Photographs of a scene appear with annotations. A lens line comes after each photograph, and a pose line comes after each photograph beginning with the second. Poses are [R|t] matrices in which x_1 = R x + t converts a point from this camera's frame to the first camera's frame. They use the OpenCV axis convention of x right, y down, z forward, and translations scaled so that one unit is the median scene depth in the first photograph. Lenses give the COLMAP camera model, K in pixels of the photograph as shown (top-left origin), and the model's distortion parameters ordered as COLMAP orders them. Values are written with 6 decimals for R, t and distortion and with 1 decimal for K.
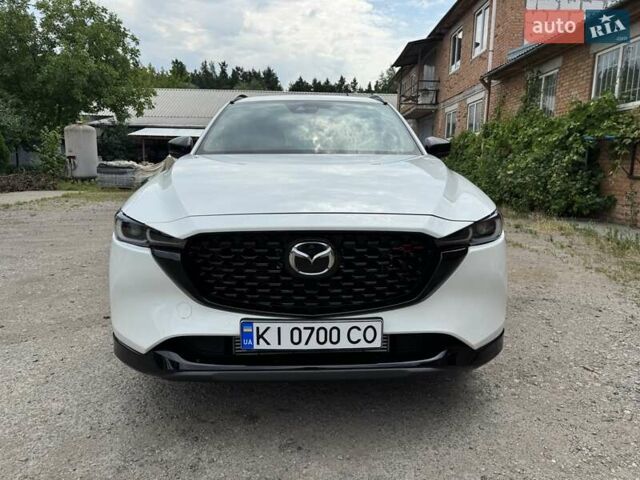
lens RADIAL K [[453.8, 0, 319.0], [0, 453.8, 239.5], [0, 0, 1]] dist [0.031728, -0.037286]
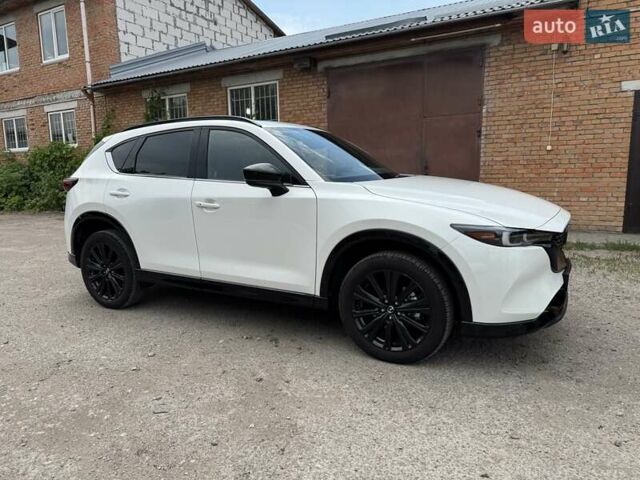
lens RADIAL K [[453.8, 0, 318.4], [0, 453.8, 243.7], [0, 0, 1]] dist [0.031728, -0.037286]
pose [[0.500724, -0.162033, 0.850306, -0.438350], [0.169805, 0.981624, 0.087063, -0.052031], [-0.848789, 0.100791, 0.519037, 0.182646]]
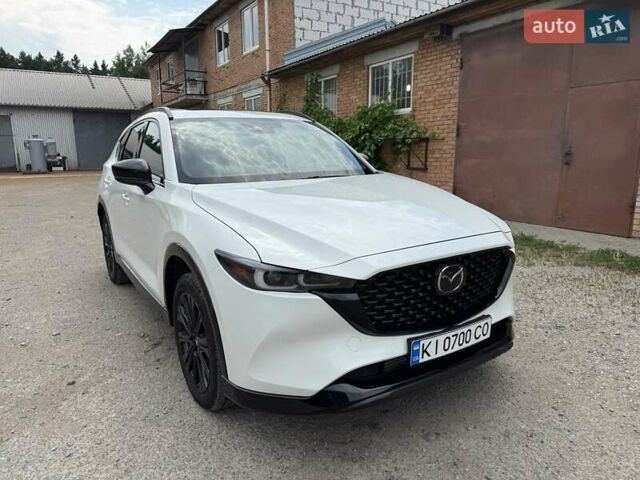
lens RADIAL K [[453.8, 0, 319.4], [0, 453.8, 242.7], [0, 0, 1]] dist [0.031728, -0.037286]
pose [[0.853592, -0.124251, 0.505907, -0.189901], [0.105995, 0.992249, 0.064856, -0.035037], [-0.510044, -0.001736, 0.860146, 0.026116]]
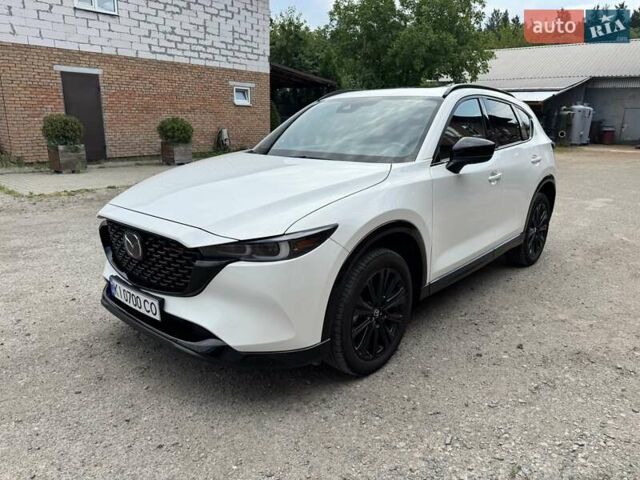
lens RADIAL K [[453.8, 0, 321.0], [0, 453.8, 236.2], [0, 0, 1]] dist [0.031728, -0.037286]
pose [[0.726615, 0.176346, -0.664027, 0.276797], [-0.124503, 0.984293, 0.125162, -0.048687], [0.675669, -0.008272, 0.737158, 0.070495]]
